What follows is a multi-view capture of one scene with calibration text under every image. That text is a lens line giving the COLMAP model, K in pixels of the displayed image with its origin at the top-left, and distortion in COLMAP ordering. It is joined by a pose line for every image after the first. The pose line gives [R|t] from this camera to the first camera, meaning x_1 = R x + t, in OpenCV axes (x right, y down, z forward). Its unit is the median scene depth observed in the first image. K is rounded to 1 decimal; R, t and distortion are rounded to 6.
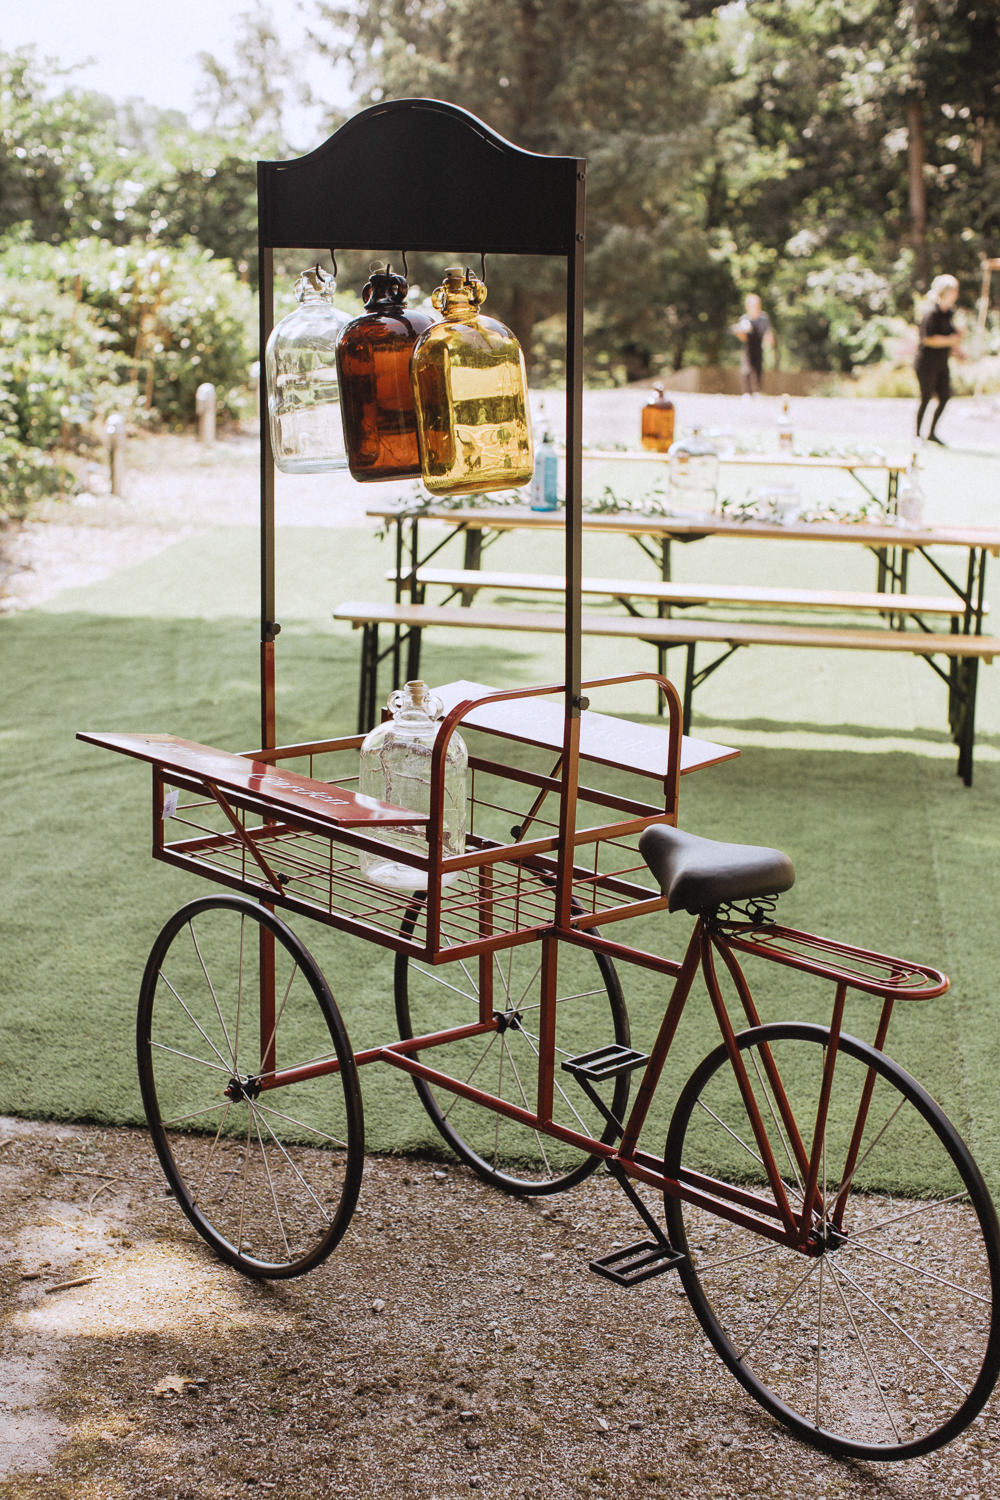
lens RADIAL K [[2371.5, 0, 500.0], [0, 2371.5, 750.0], [0, 0, 1]] dist [-0.035819, -0.076581]
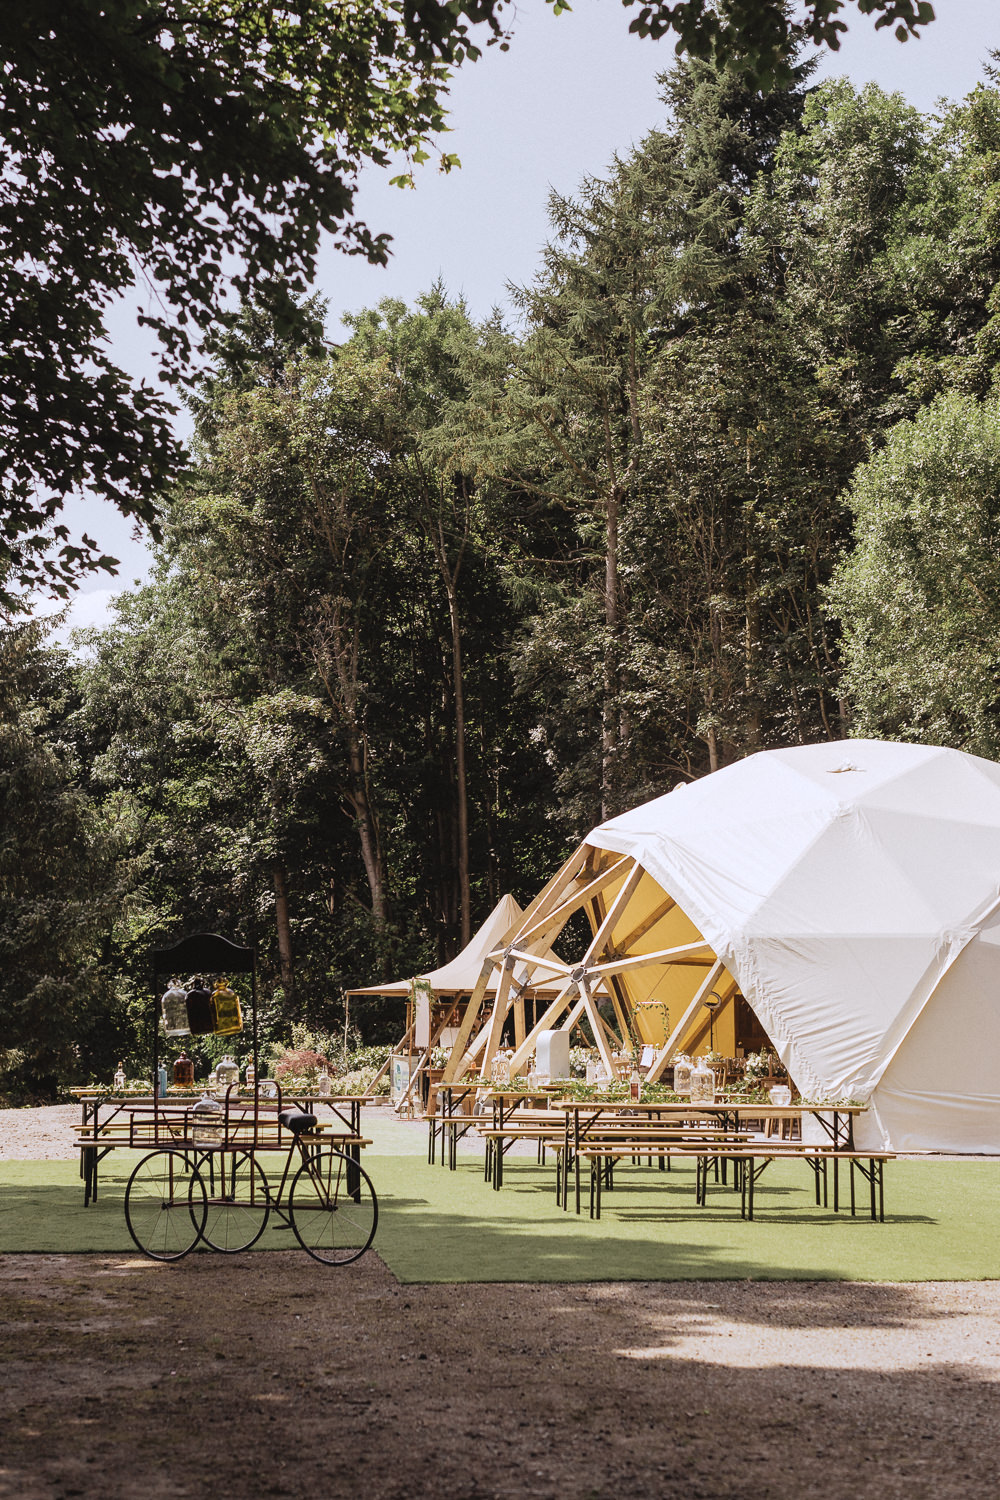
lens RADIAL K [[2371.5, 0, 500.0], [0, 2371.5, 750.0], [0, 0, 1]] dist [-0.035819, -0.076581]
pose [[0.964539, -0.006999, 0.263849, -0.042667], [0.087390, 0.951733, -0.294224, 0.044419], [-0.249054, 0.306848, 0.918595, -0.199851]]
